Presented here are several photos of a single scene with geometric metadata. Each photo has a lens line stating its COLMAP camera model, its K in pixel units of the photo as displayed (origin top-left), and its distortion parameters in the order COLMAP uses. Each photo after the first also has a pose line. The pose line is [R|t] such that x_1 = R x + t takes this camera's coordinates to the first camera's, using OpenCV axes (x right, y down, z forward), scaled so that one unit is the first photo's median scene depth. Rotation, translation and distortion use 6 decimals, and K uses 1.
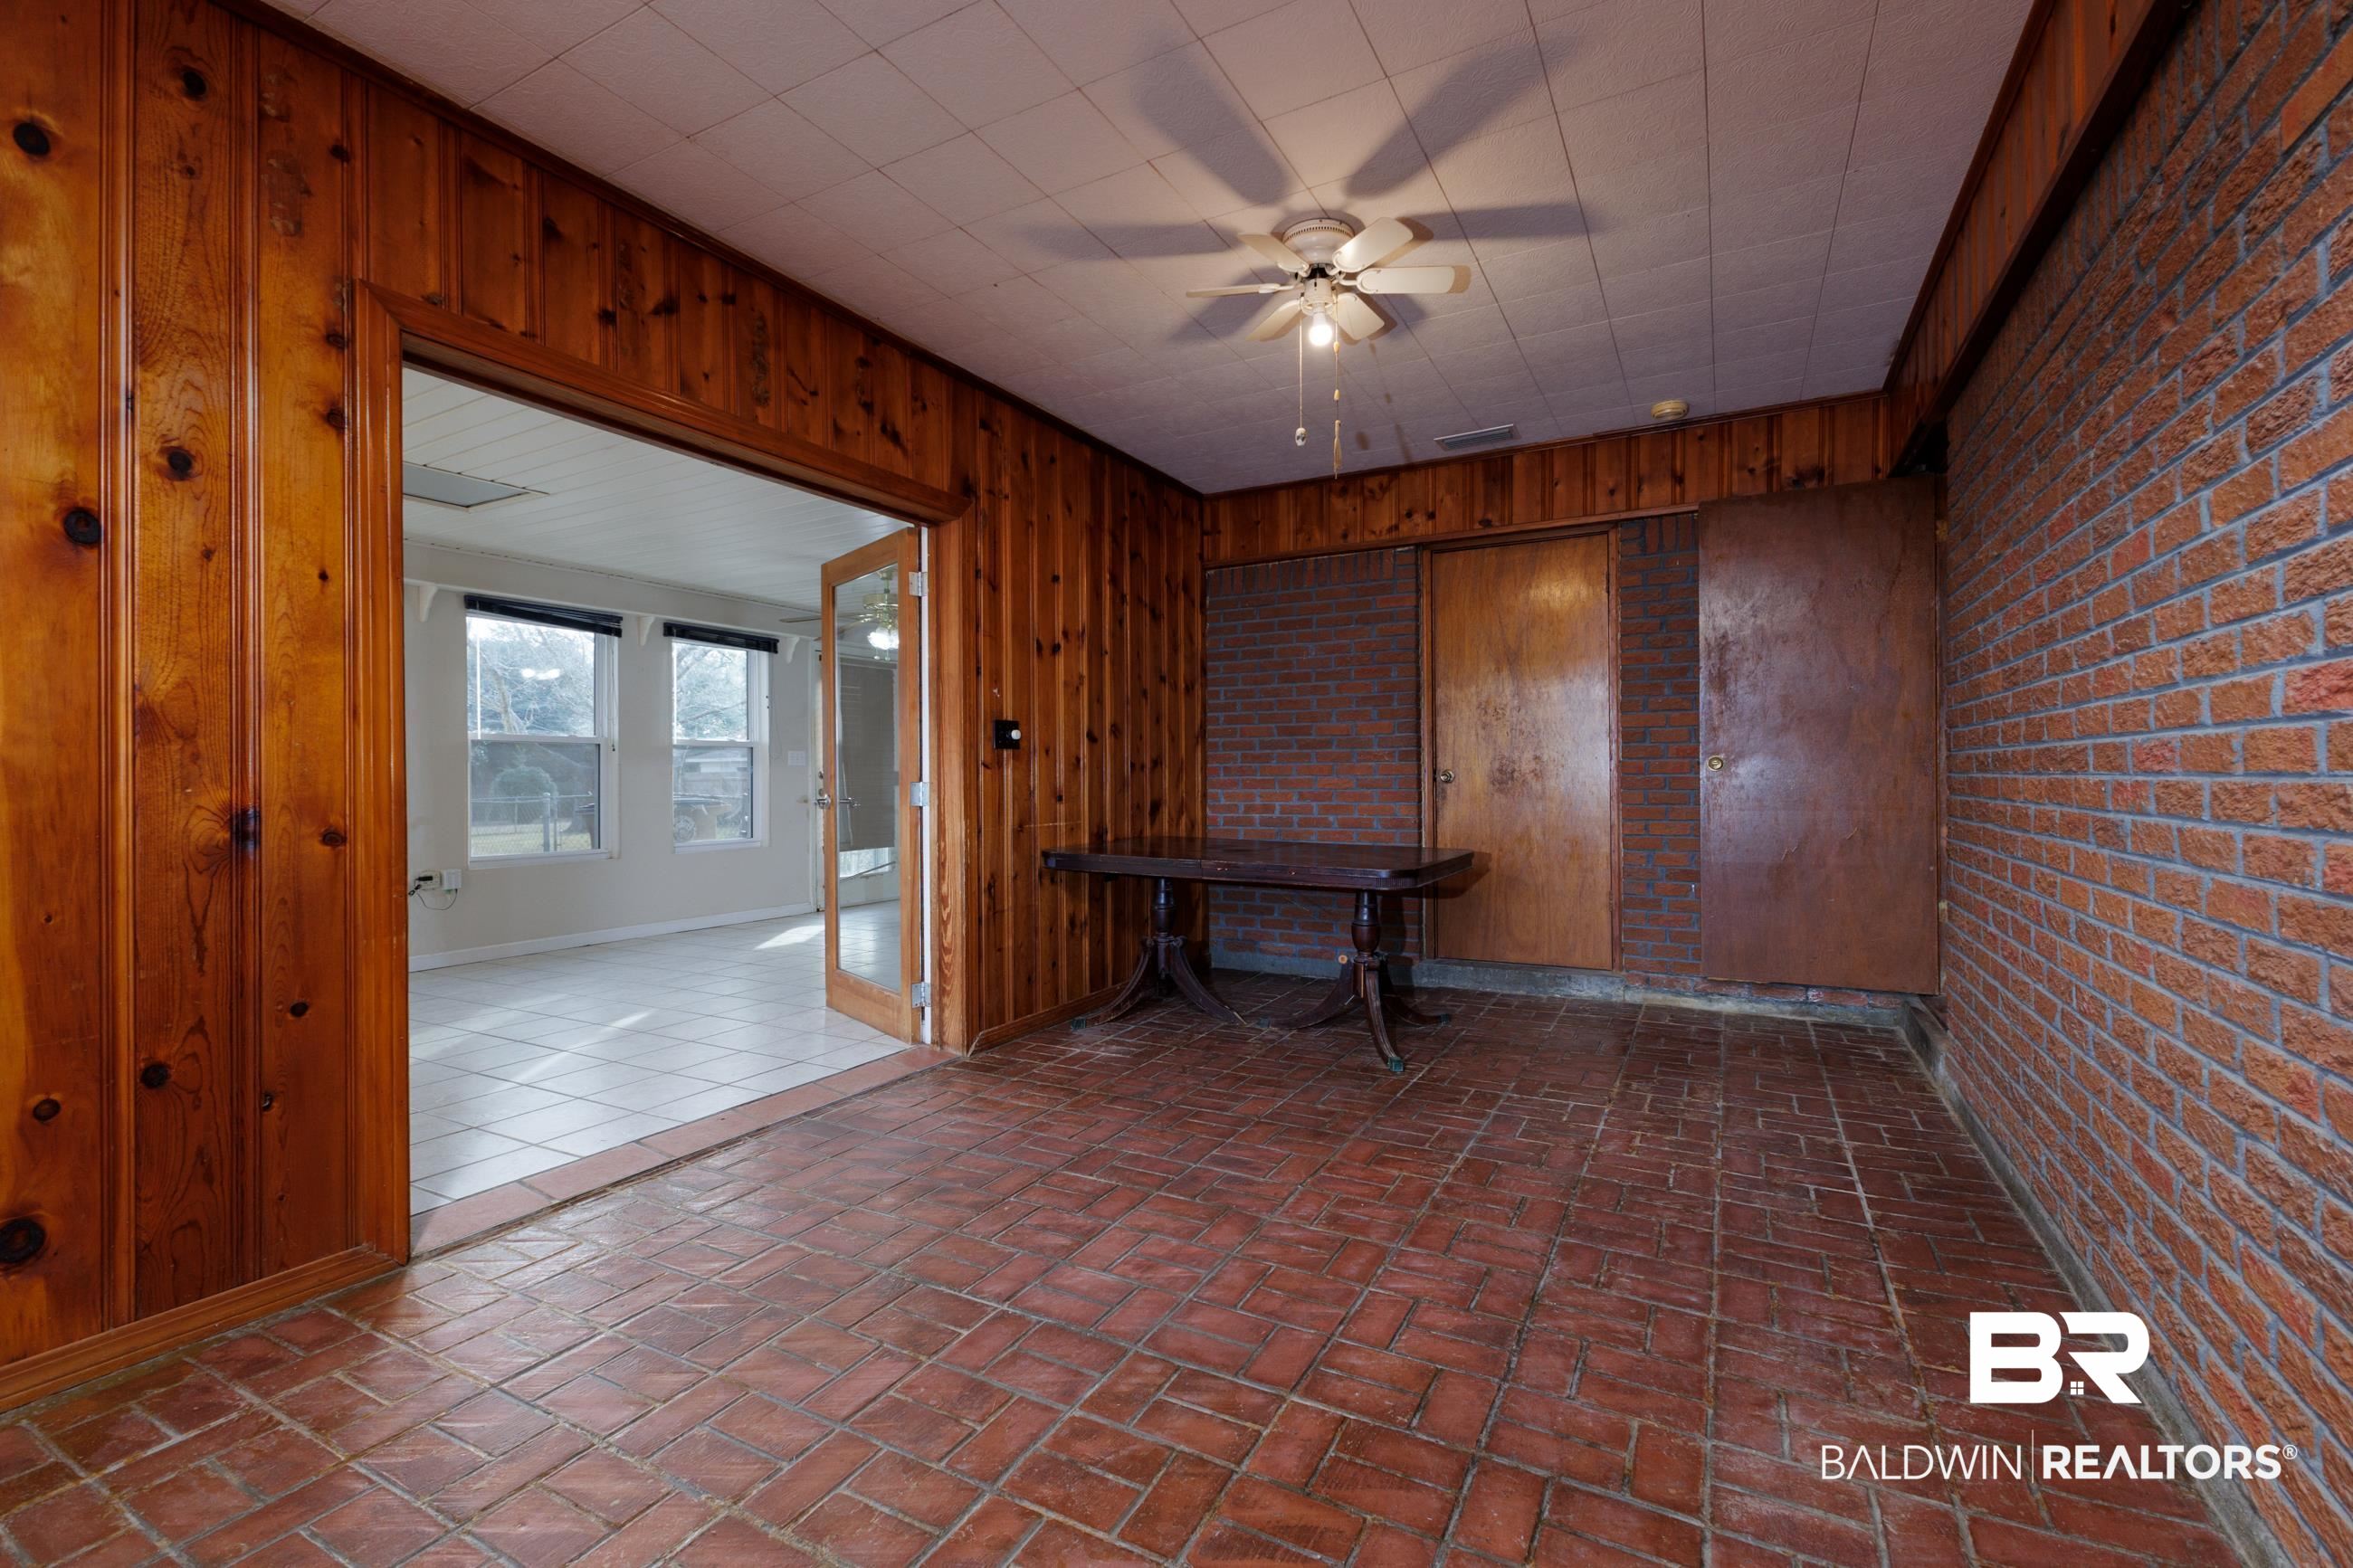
lens RADIAL K [[1014.1, 0, 1179.9], [0, 1014.1, 777.5], [0, 0, 1]] dist [0.010197, -0.003437]
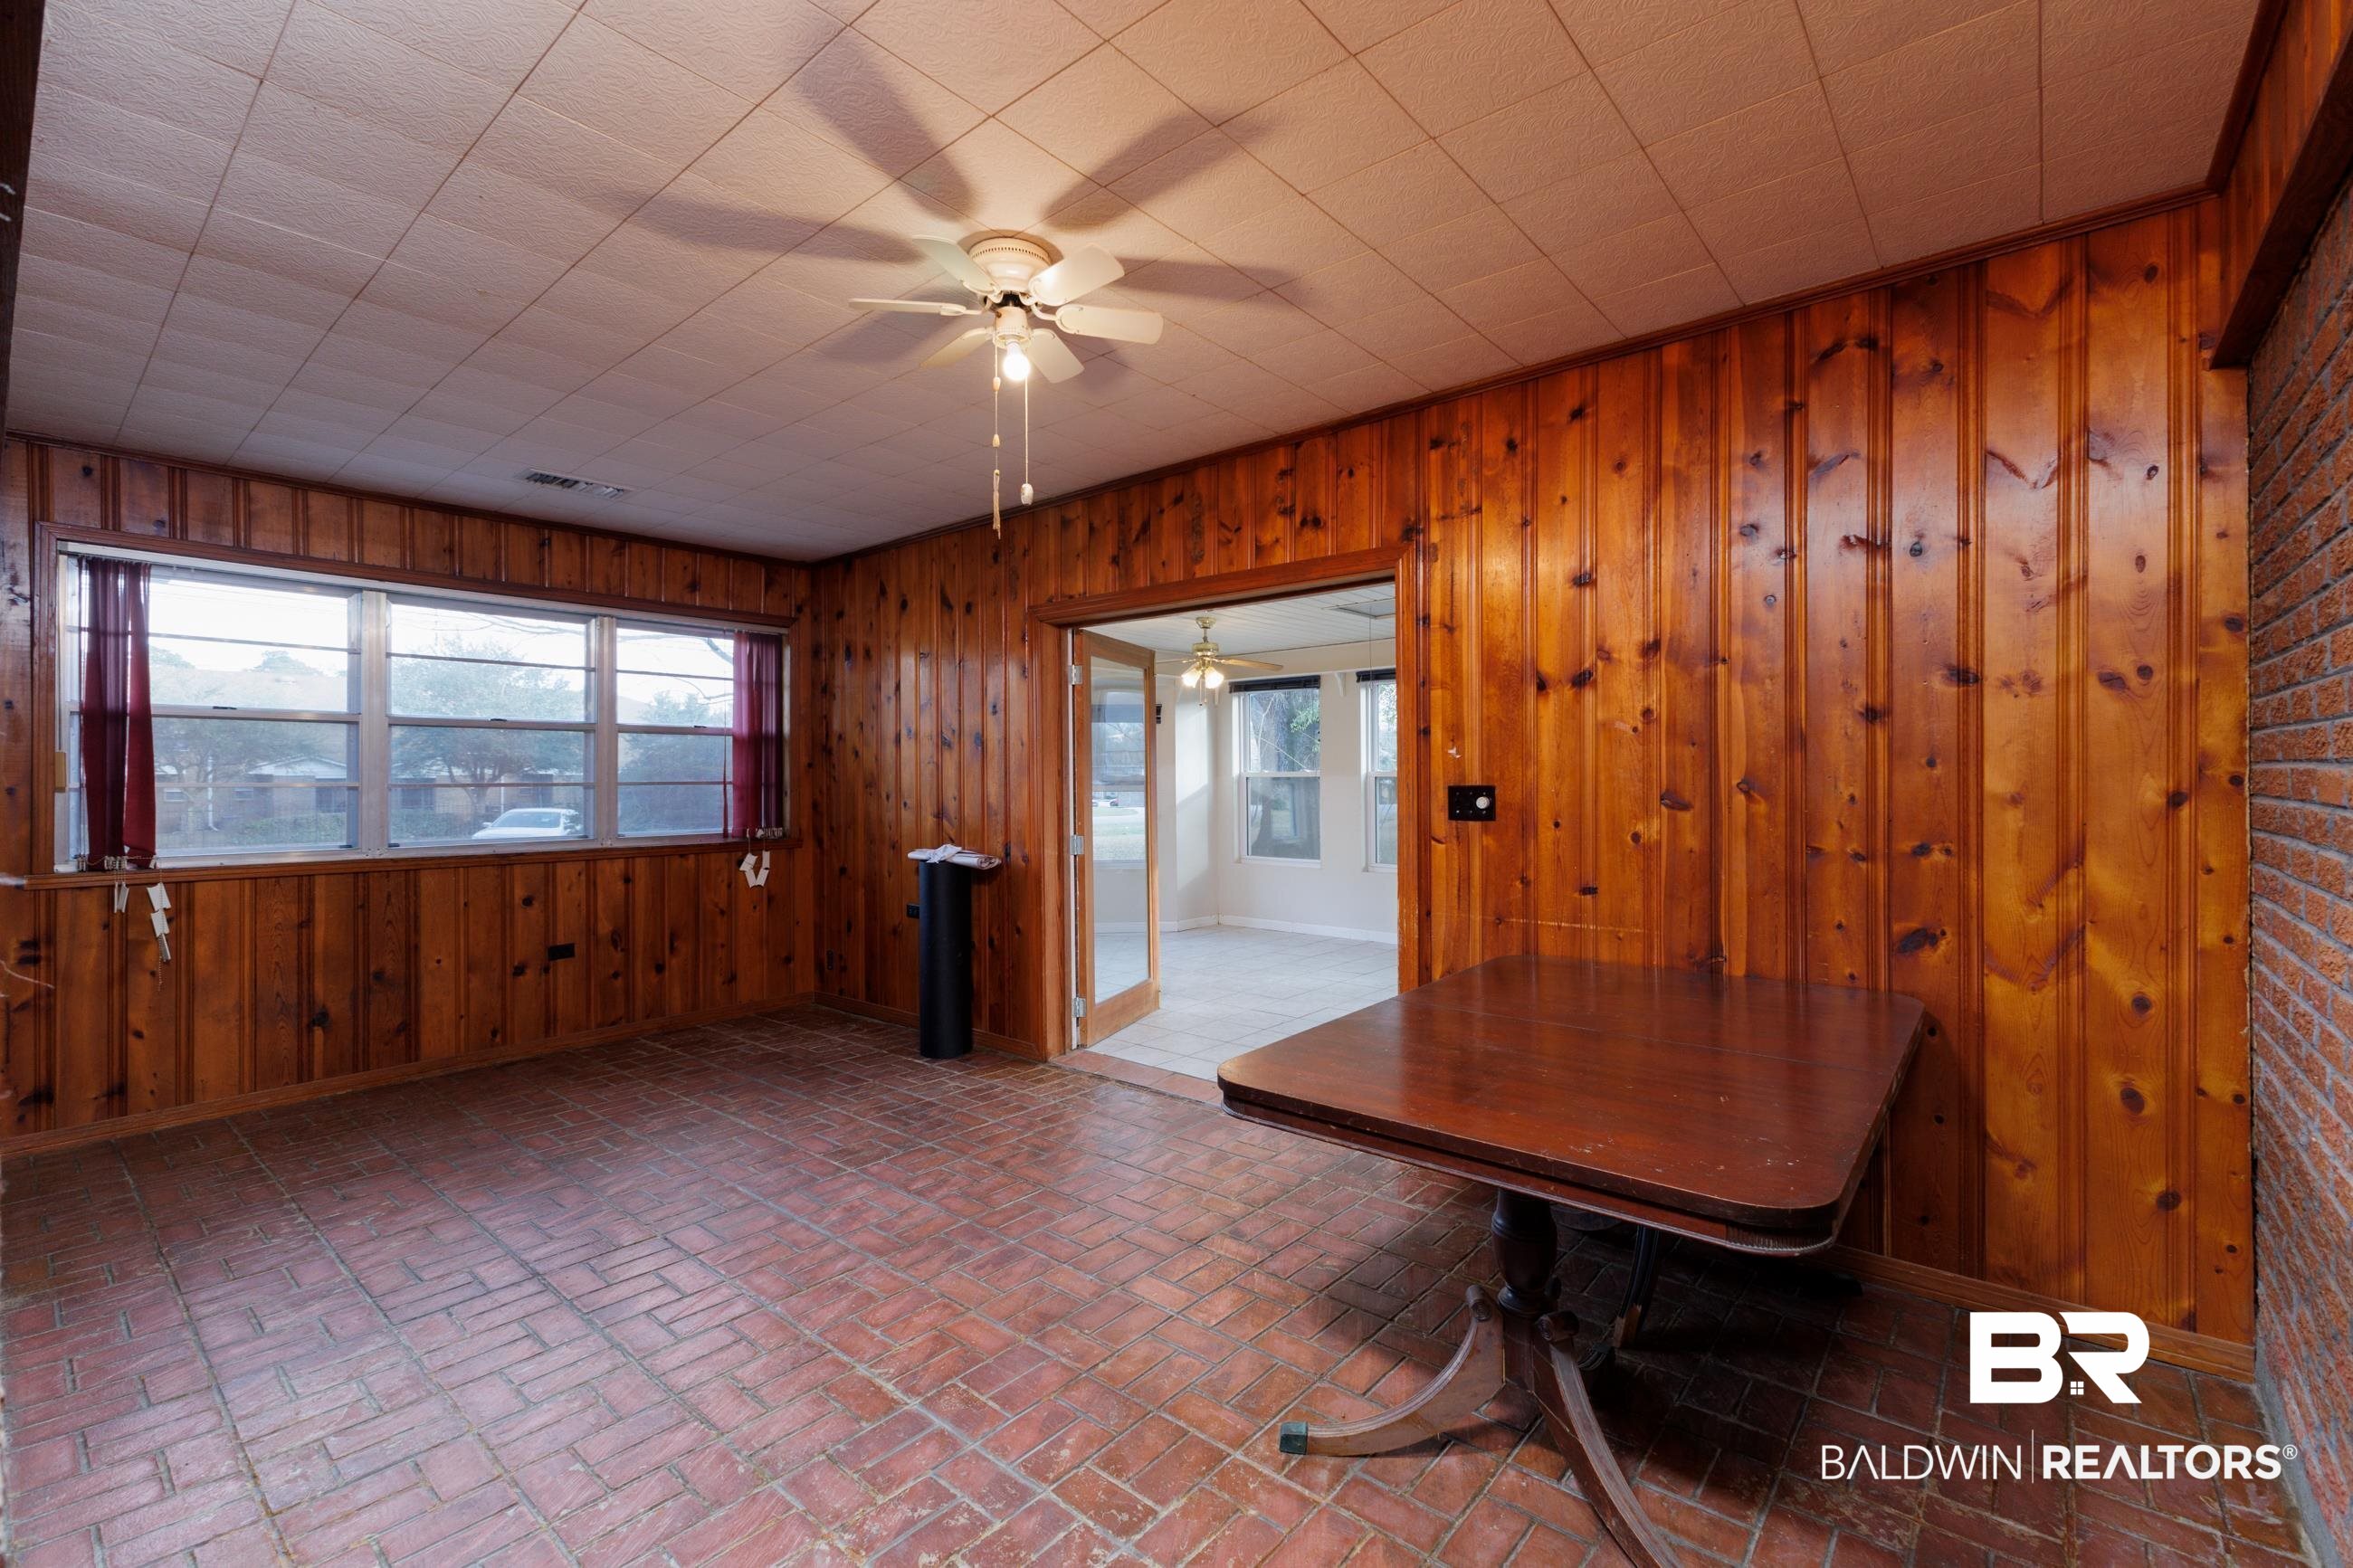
lens RADIAL K [[1014.1, 0, 1181.6], [0, 1014.1, 778.4], [0, 0, 1]] dist [0.010197, -0.003437]
pose [[-0.204722, 0.016582, -0.978680, 0.930127], [0.013525, 0.999809, 0.014111, -0.105250], [0.978727, -0.010348, -0.204907, 1.287131]]
